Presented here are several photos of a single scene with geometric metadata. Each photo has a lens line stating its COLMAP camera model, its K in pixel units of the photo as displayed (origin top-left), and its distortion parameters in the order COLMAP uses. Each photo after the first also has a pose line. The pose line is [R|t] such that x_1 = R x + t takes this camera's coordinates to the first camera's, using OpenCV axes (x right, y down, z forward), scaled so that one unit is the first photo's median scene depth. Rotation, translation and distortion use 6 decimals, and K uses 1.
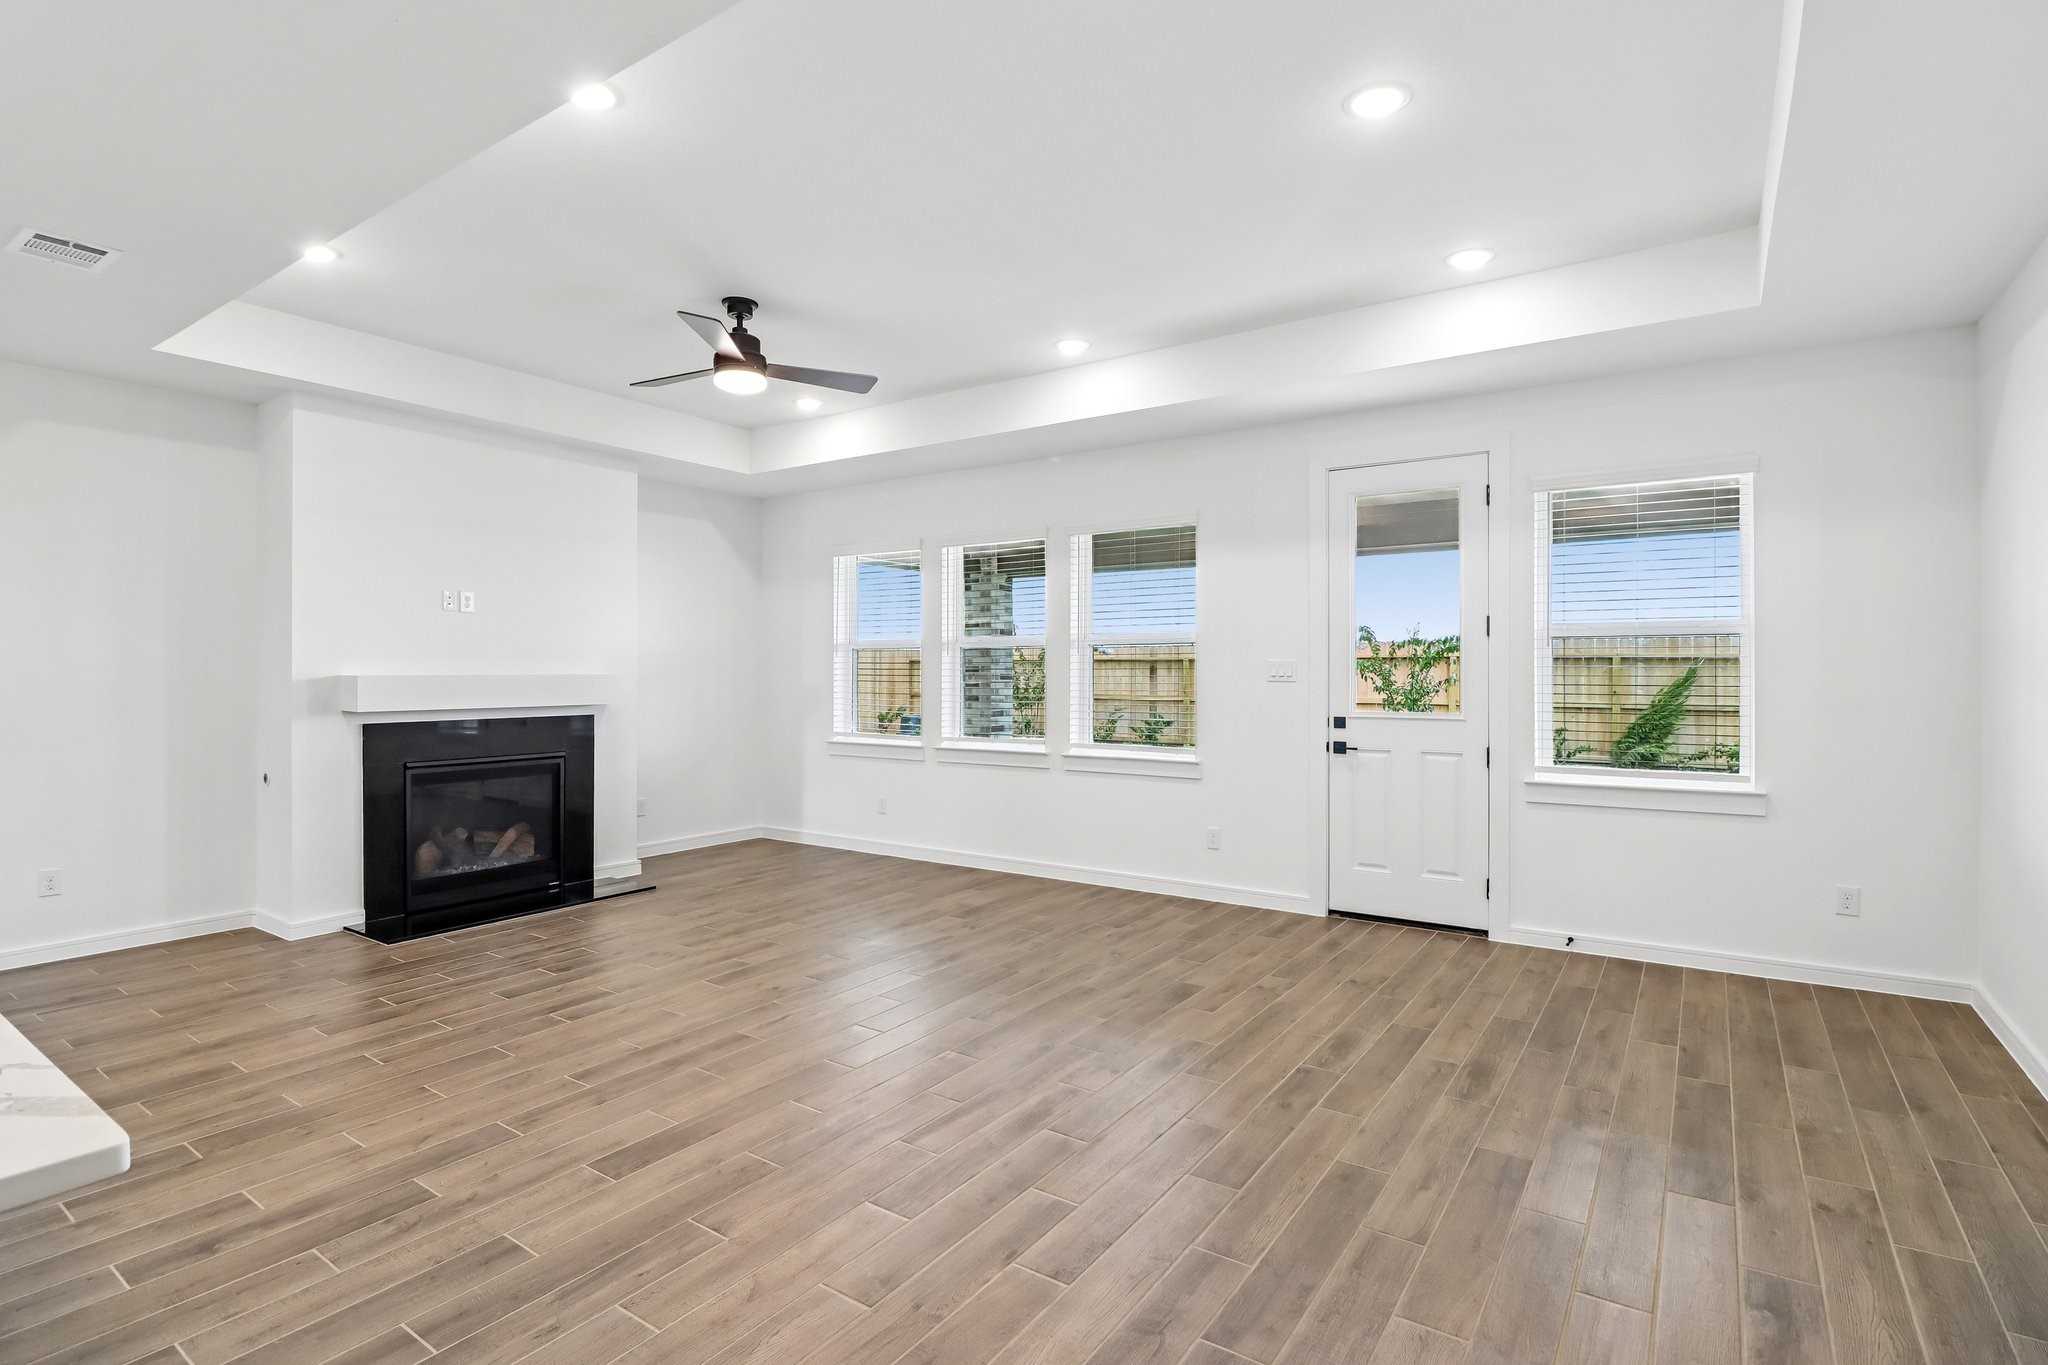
lens RADIAL K [[984.9, 0, 1016.5], [0, 984.9, 671.2], [0, 0, 1]] dist [0.000903, -0.011971]
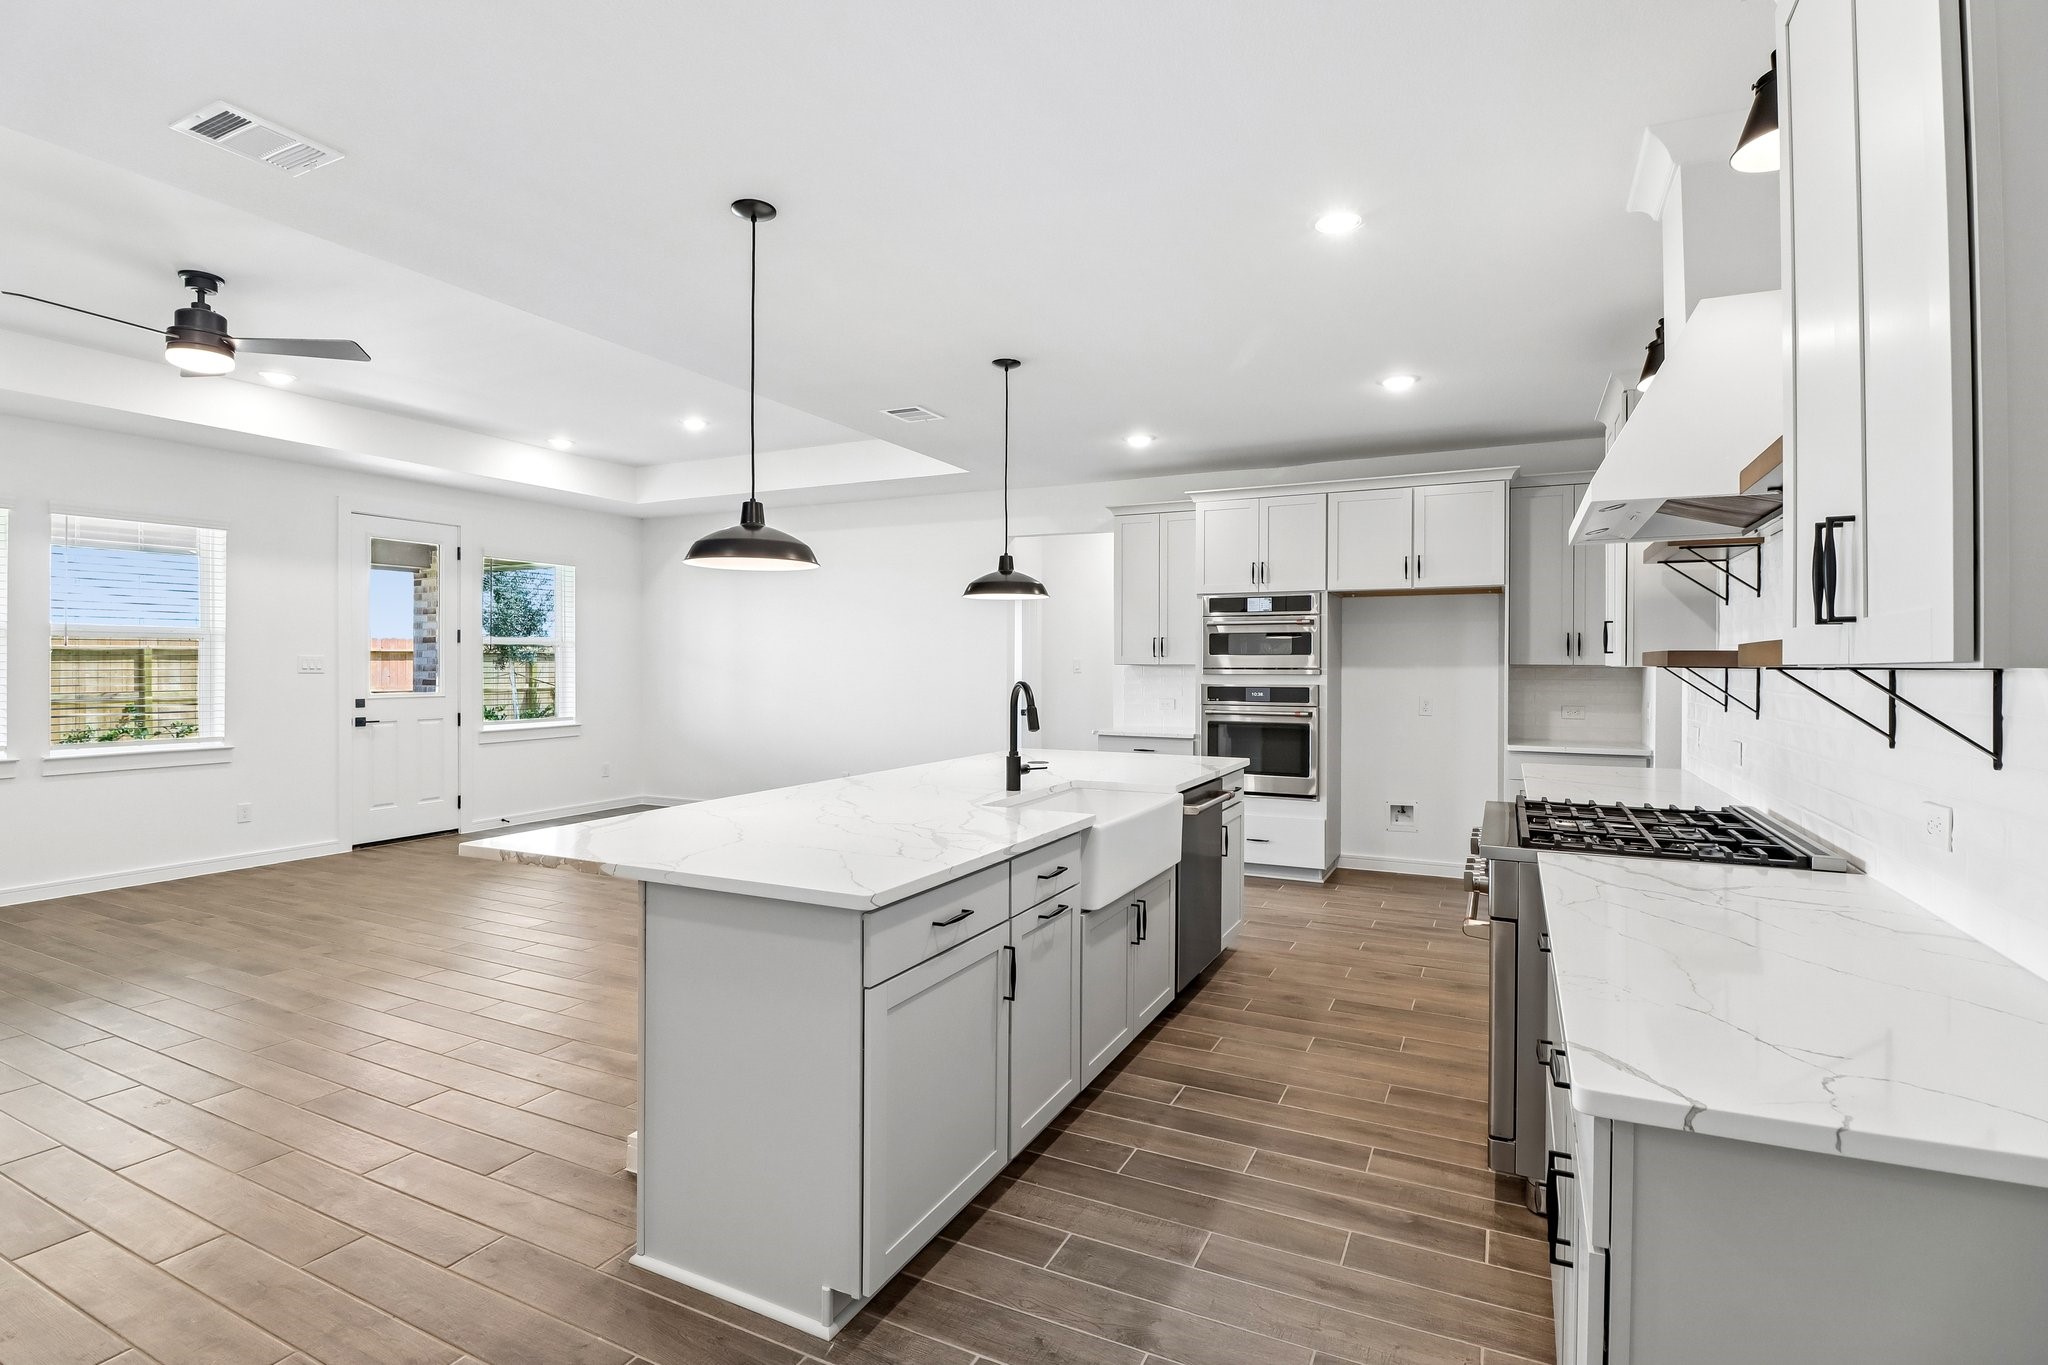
lens RADIAL K [[984.9, 0, 1022.5], [0, 984.9, 660.2], [0, 0, 1]] dist [0.000903, -0.011971]
pose [[-0.149103, 0.002236, 0.988819, -1.206720], [-0.001982, 0.999995, -0.002560, -0.004677], [-0.988820, -0.002342, -0.149097, 0.334526]]
